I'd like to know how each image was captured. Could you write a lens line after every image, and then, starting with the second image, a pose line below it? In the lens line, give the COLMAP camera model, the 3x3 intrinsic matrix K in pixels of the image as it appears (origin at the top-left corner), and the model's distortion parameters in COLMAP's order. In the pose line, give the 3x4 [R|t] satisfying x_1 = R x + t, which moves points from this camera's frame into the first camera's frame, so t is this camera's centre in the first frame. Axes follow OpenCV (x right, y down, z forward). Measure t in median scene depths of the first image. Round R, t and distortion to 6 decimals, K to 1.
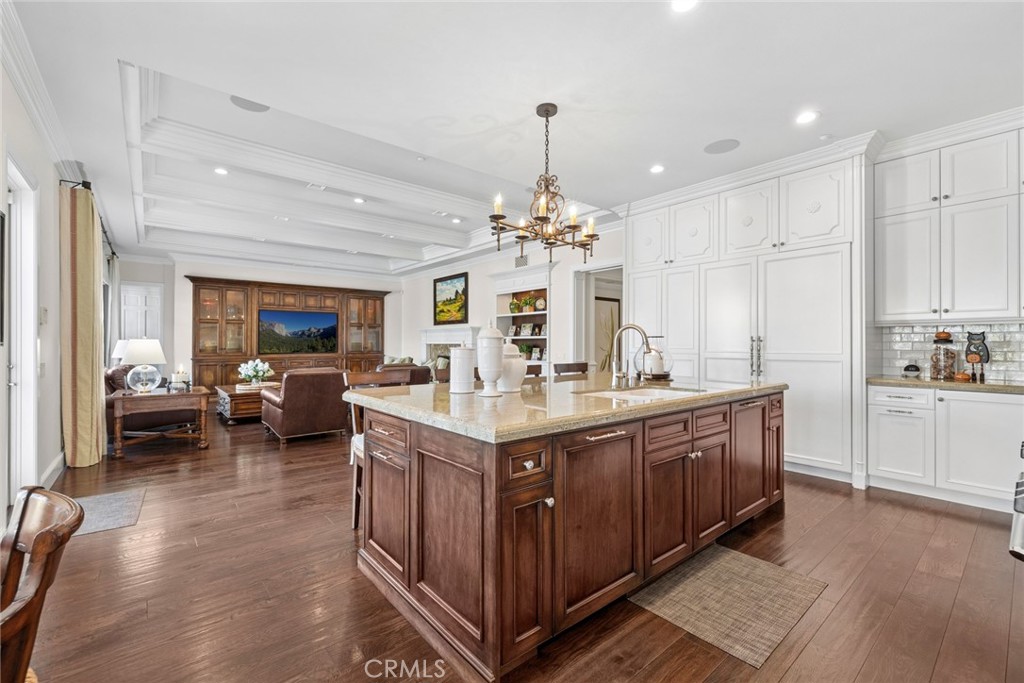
lens RADIAL K [[440.7, 0, 514.9], [0, 440.7, 342.9], [0, 0, 1]] dist [-0.002043, -0.000440]
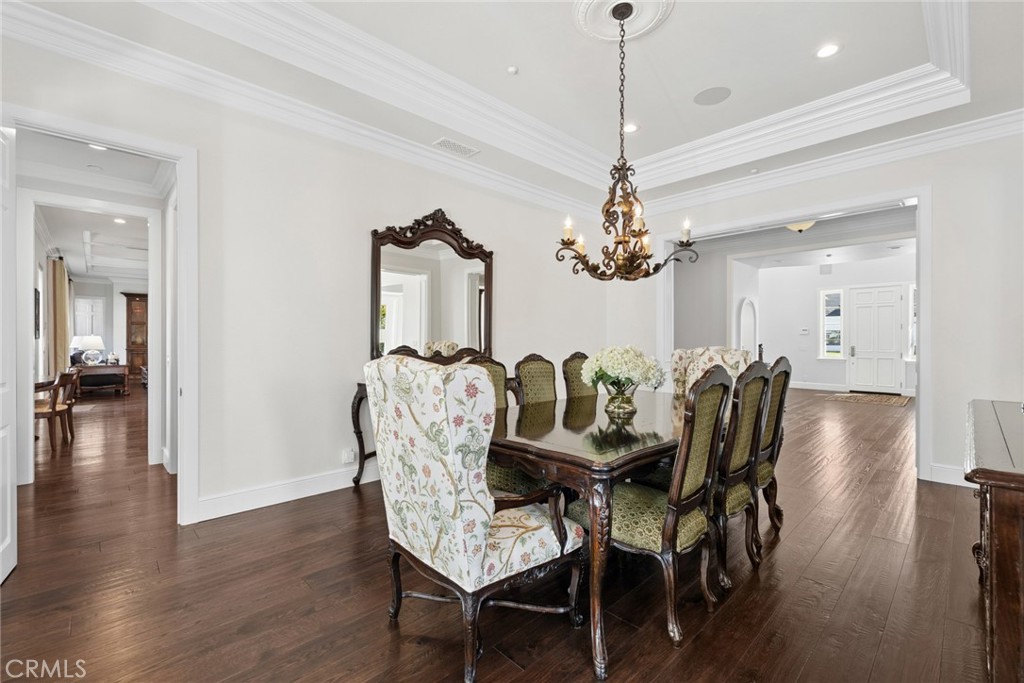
lens RADIAL K [[440.7, 0, 512.6], [0, 440.7, 343.1], [0, 0, 1]] dist [-0.002043, -0.000440]
pose [[0.997774, 0.002110, 0.066654, 0.757206], [-0.002809, 0.999942, 0.010400, -0.002938], [-0.066628, -0.010564, 0.997722, -0.913526]]
